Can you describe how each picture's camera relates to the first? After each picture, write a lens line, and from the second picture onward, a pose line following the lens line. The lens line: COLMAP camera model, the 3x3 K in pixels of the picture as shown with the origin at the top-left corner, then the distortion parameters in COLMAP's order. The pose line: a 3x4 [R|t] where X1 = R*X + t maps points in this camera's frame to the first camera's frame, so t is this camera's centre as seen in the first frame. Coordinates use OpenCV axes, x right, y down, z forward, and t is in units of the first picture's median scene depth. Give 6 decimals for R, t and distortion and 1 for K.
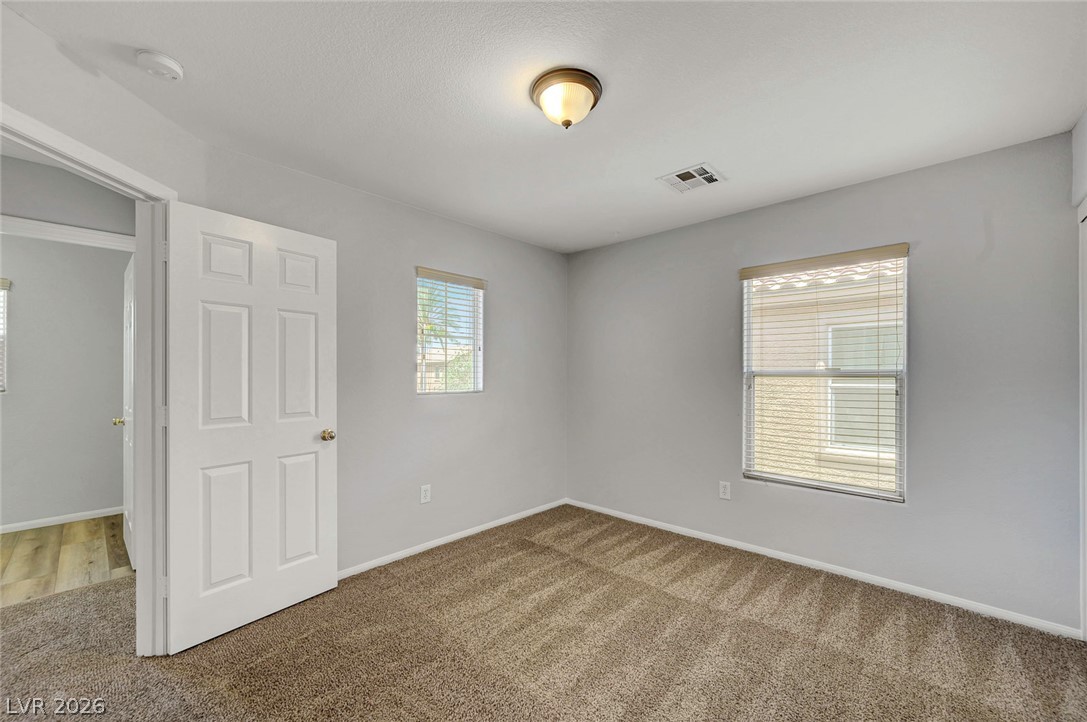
lens RADIAL K [[424.5, 0, 543.5], [0, 424.5, 361.0], [0, 0, 1]] dist [0.000566, 0.000159]
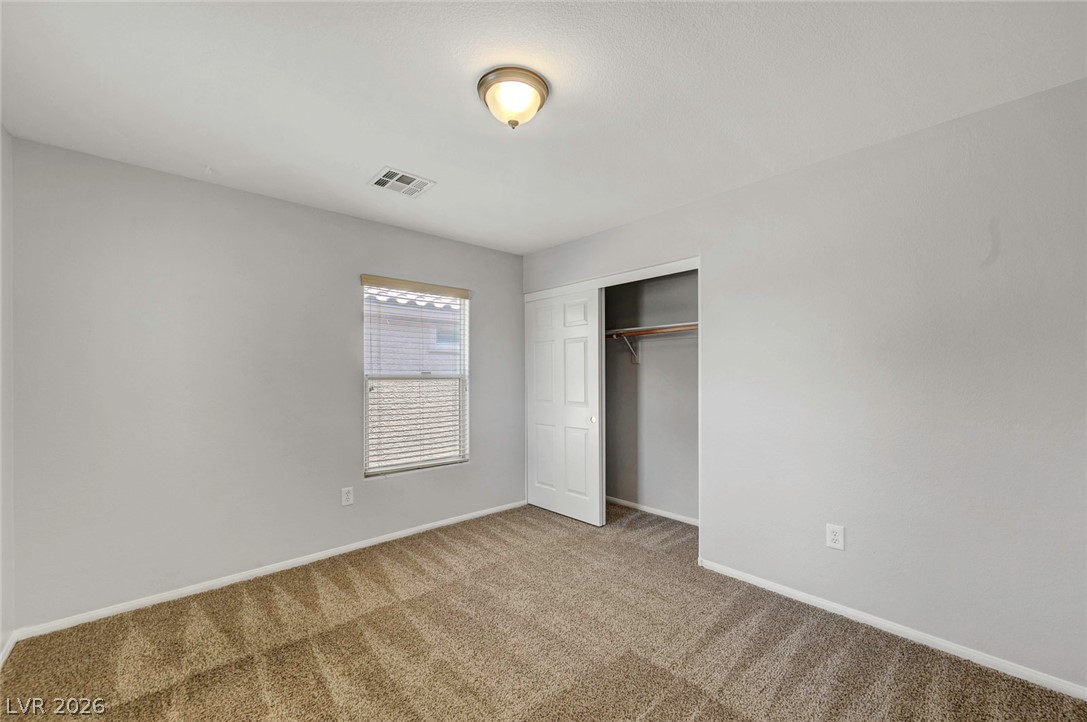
lens RADIAL K [[434.3, 0, 542.6], [0, 434.3, 370.0], [0, 0, 1]] dist [0.000043, 0.000631]
pose [[0.087668, 0.013553, 0.996058, -0.614433], [-0.026466, 0.999586, -0.011271, 0.016090], [-0.995798, -0.025373, 0.087991, 0.546066]]
